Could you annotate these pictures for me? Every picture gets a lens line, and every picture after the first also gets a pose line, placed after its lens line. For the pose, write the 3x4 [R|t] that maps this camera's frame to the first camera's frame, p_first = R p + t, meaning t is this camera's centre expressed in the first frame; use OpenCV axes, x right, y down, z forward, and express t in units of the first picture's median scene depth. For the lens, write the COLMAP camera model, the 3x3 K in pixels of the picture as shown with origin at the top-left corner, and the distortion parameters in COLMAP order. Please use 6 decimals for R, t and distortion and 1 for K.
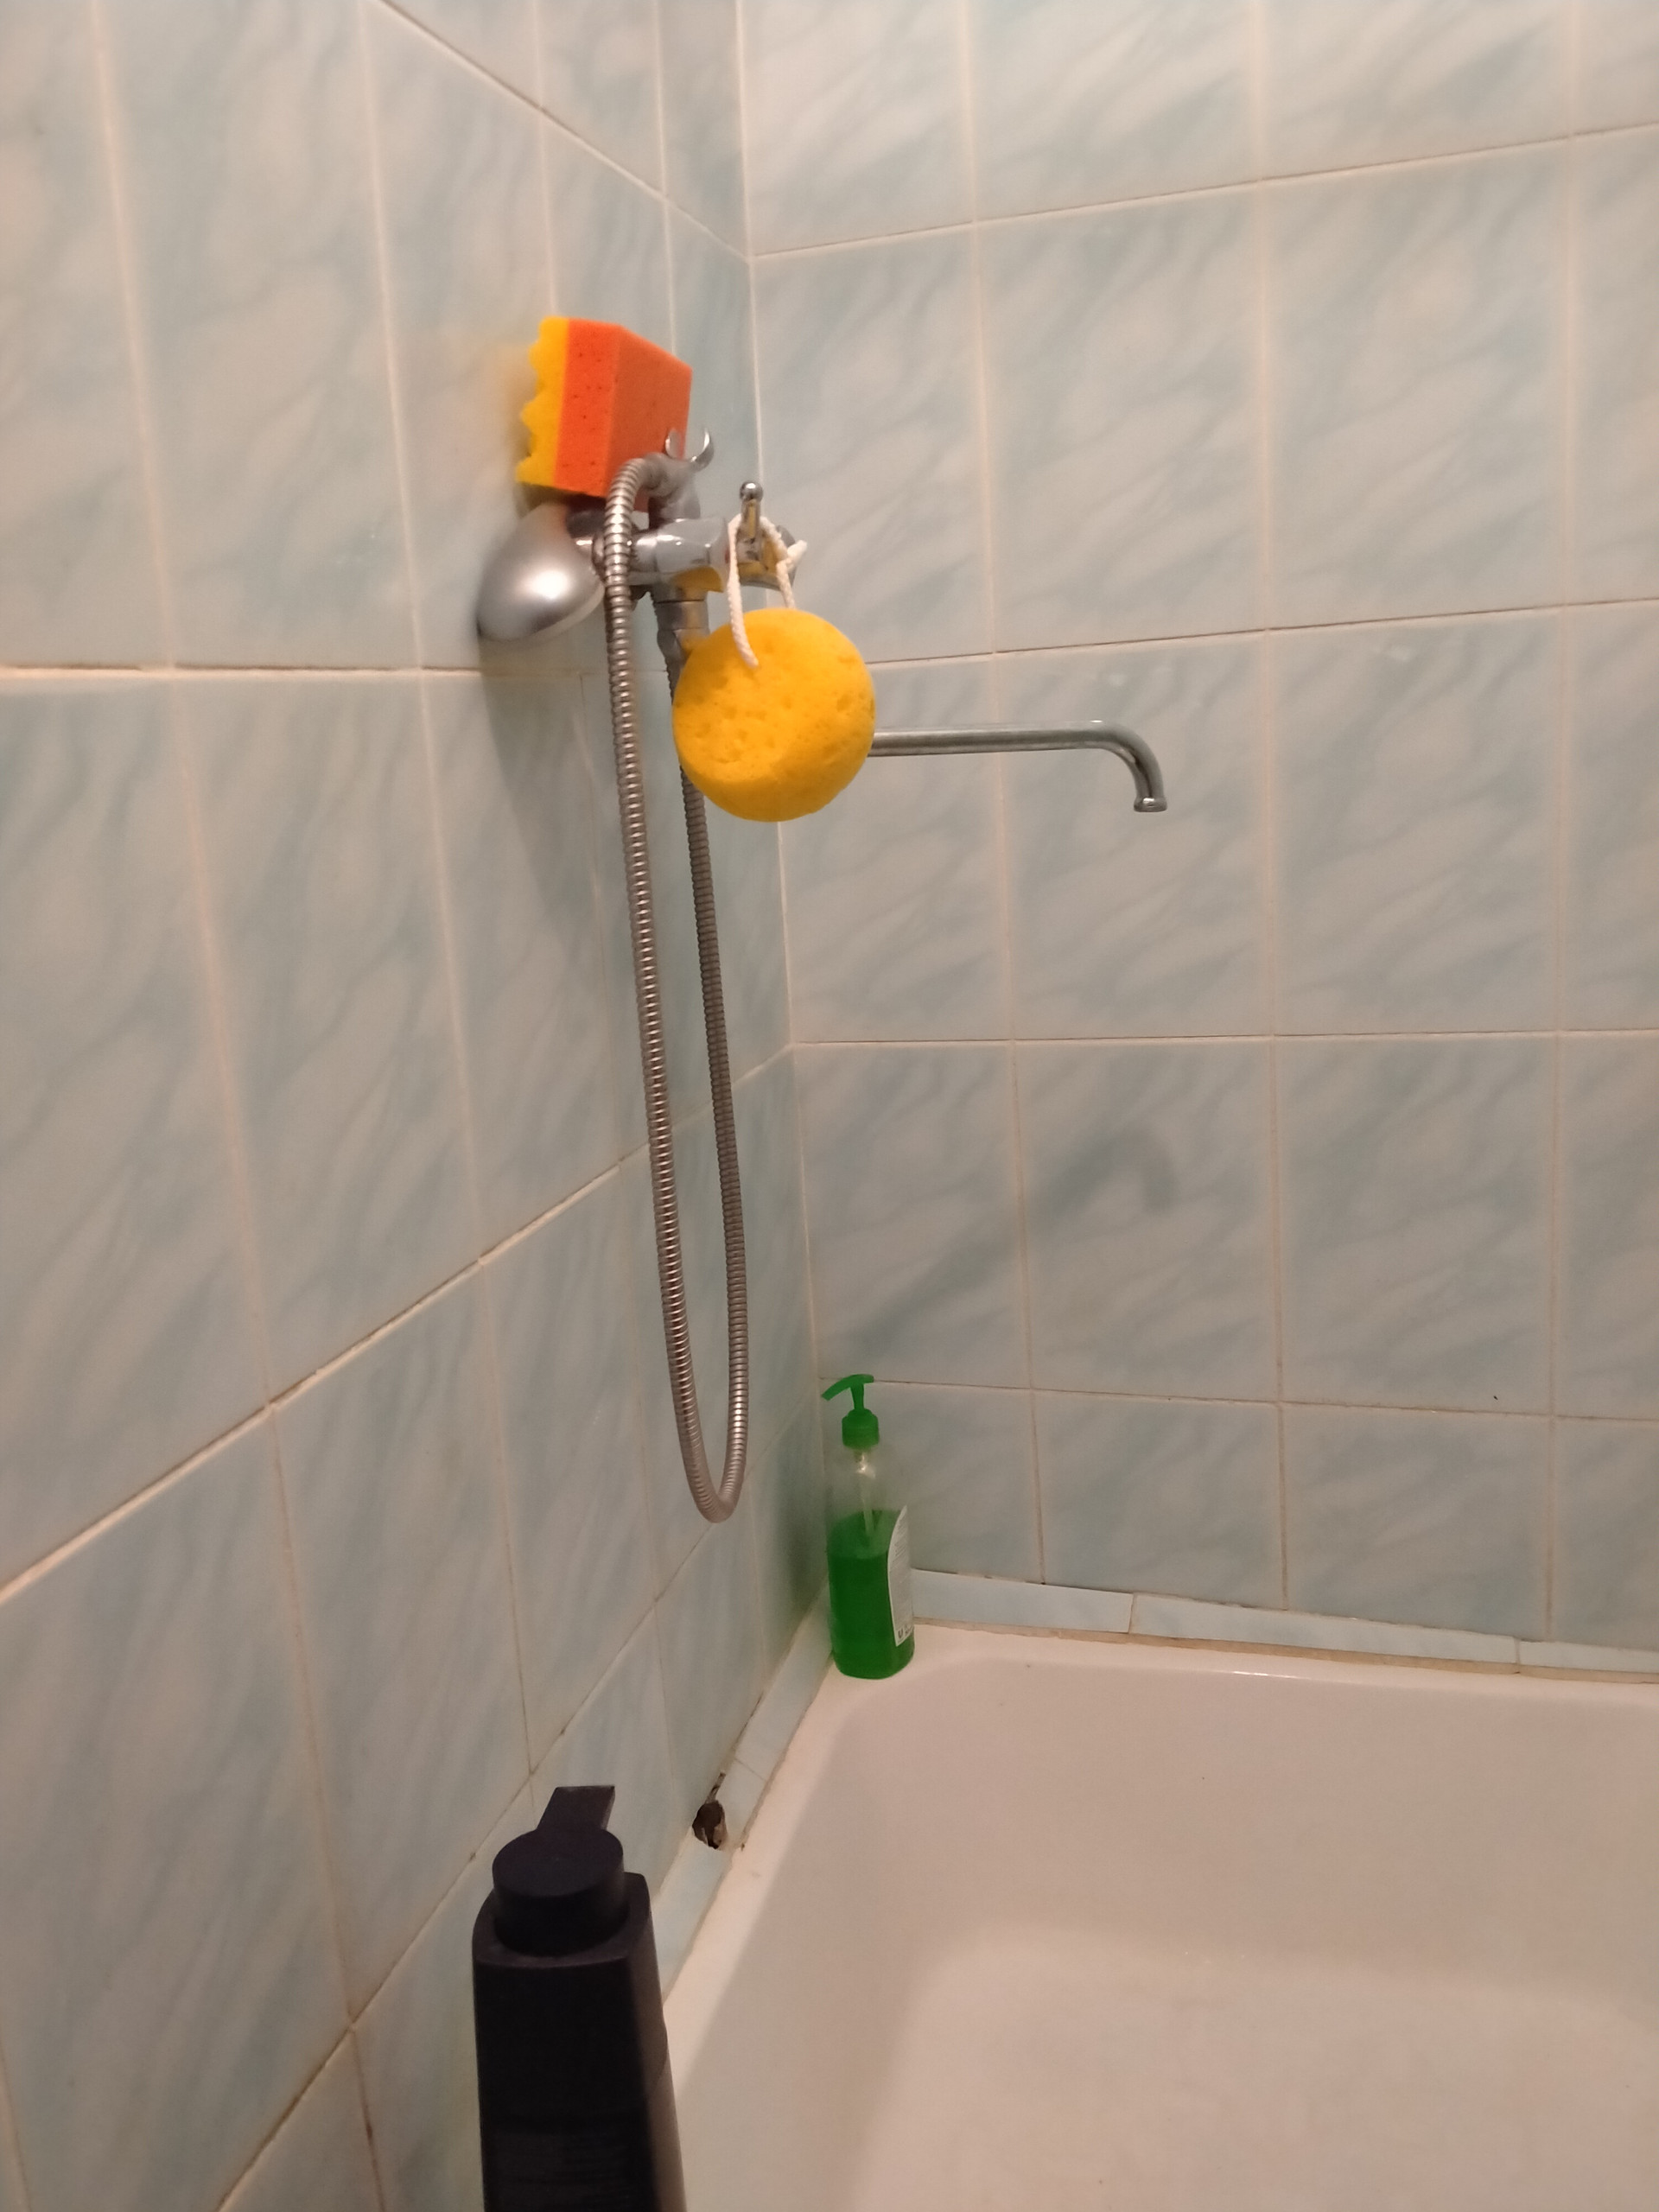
lens RADIAL K [[1815.3, 0, 820.4], [0, 1815.3, 1110.0], [0, 0, 1]] dist [0.108325, -0.232999]
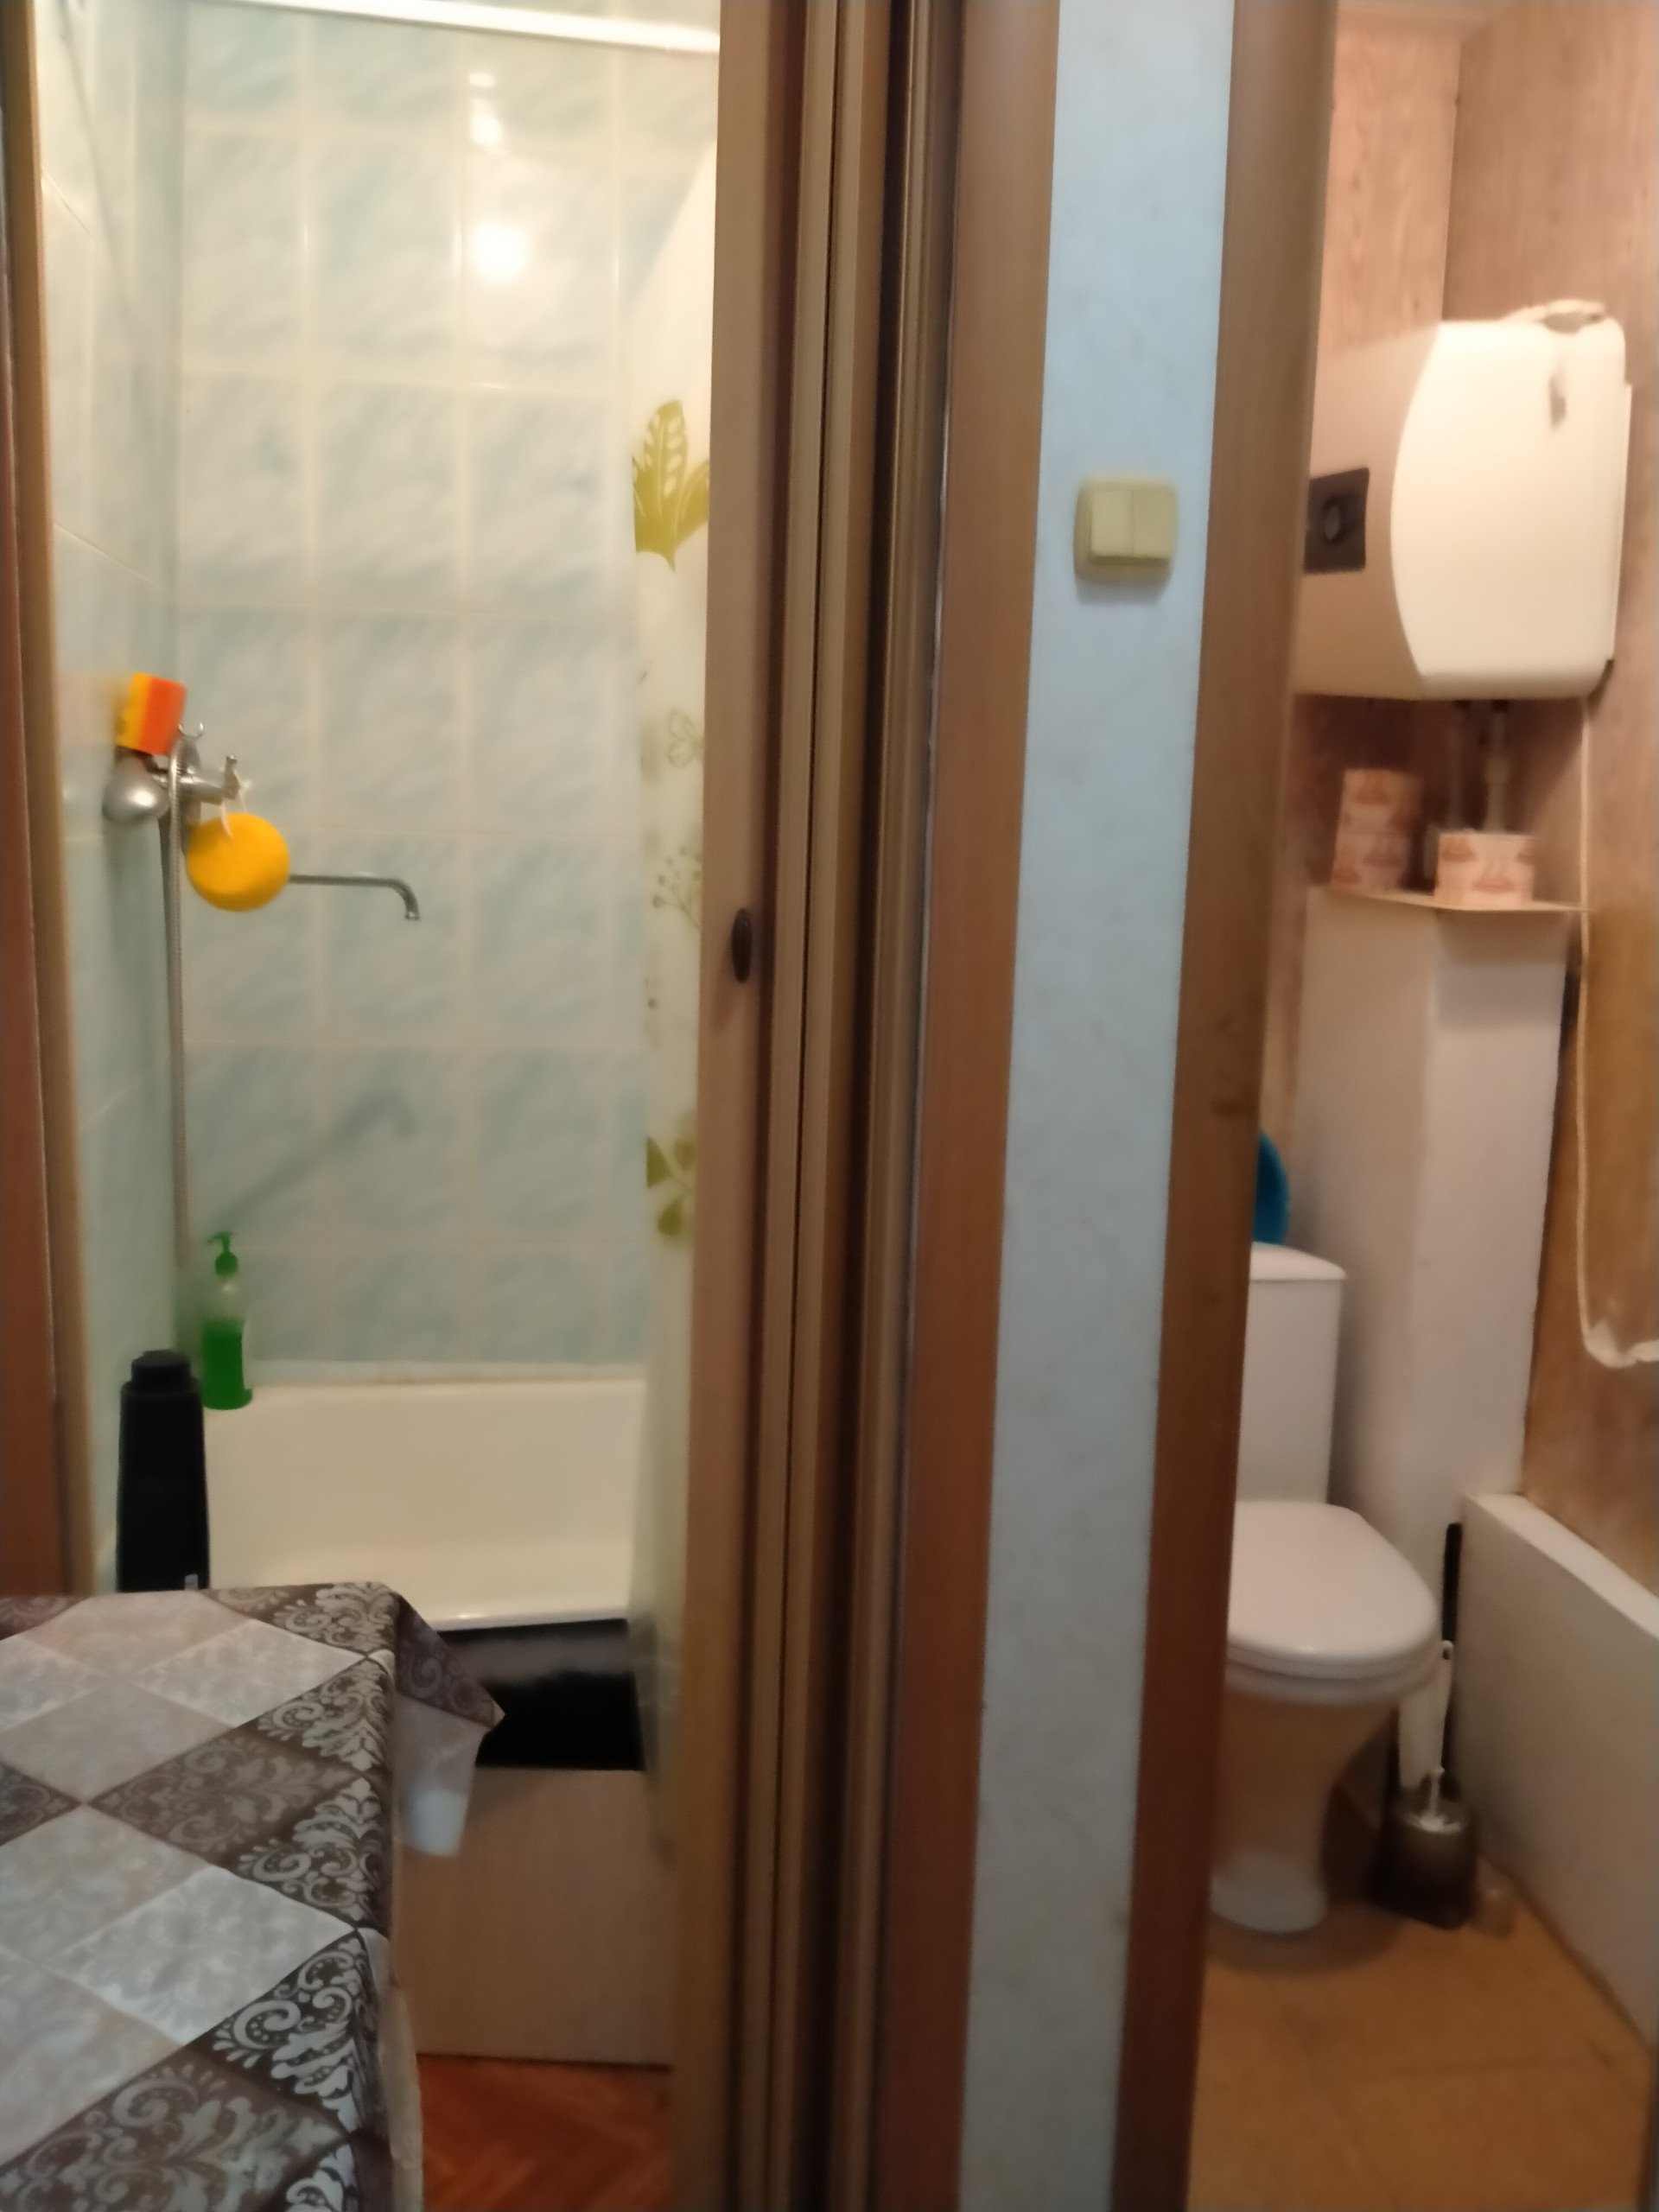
lens RADIAL K [[1730.8, 0, 827.5], [0, 1730.8, 1021.2], [0, 0, 1]] dist [0.104697, -0.258416]
pose [[0.892379, 0.035782, 0.449866, -0.232867], [0.013013, 0.994397, -0.104908, 0.133980], [-0.451099, 0.099472, 0.886913, -0.777138]]
